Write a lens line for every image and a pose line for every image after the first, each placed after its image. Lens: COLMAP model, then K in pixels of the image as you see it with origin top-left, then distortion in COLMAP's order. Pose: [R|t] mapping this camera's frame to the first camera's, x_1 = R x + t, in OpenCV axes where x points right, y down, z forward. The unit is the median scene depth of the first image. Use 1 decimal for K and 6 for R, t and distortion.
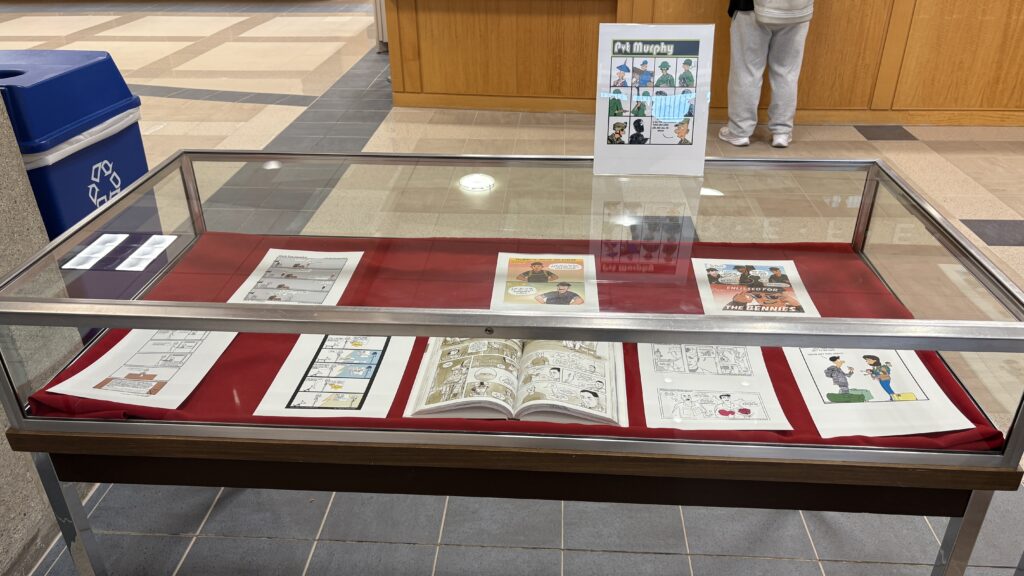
lens RADIAL K [[777.8, 0, 513.6], [0, 777.8, 289.2], [0, 0, 1]] dist [0.003679, -0.004978]
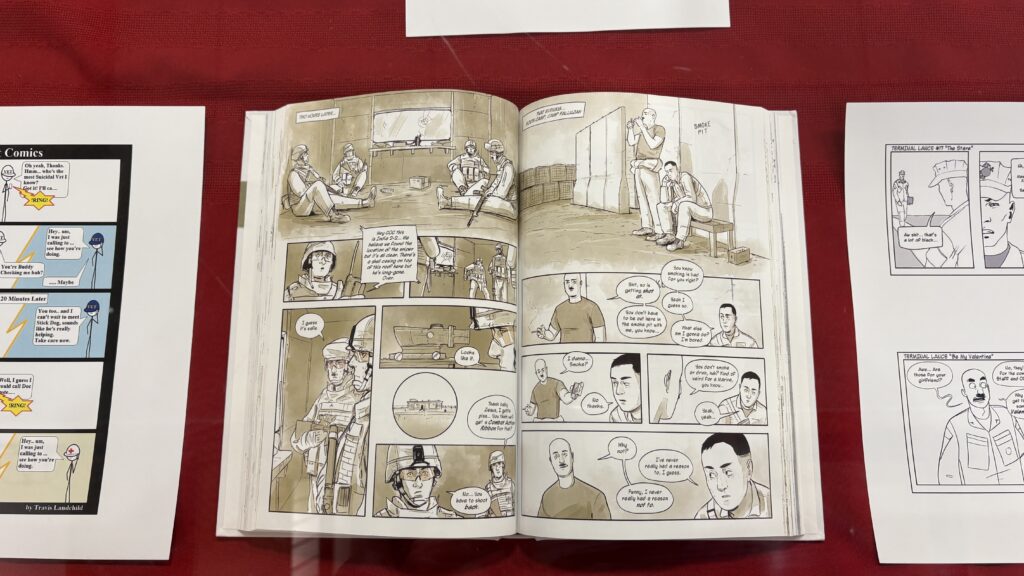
lens RADIAL K [[777.8, 0, 511.0], [0, 777.8, 287.3], [0, 0, 1]] dist [0.003679, -0.004978]
pose [[0.997095, -0.074798, 0.014361, 0.000600], [0.035959, 0.628527, 0.776956, -0.180665], [-0.067141, -0.774182, 0.629391, 0.798887]]
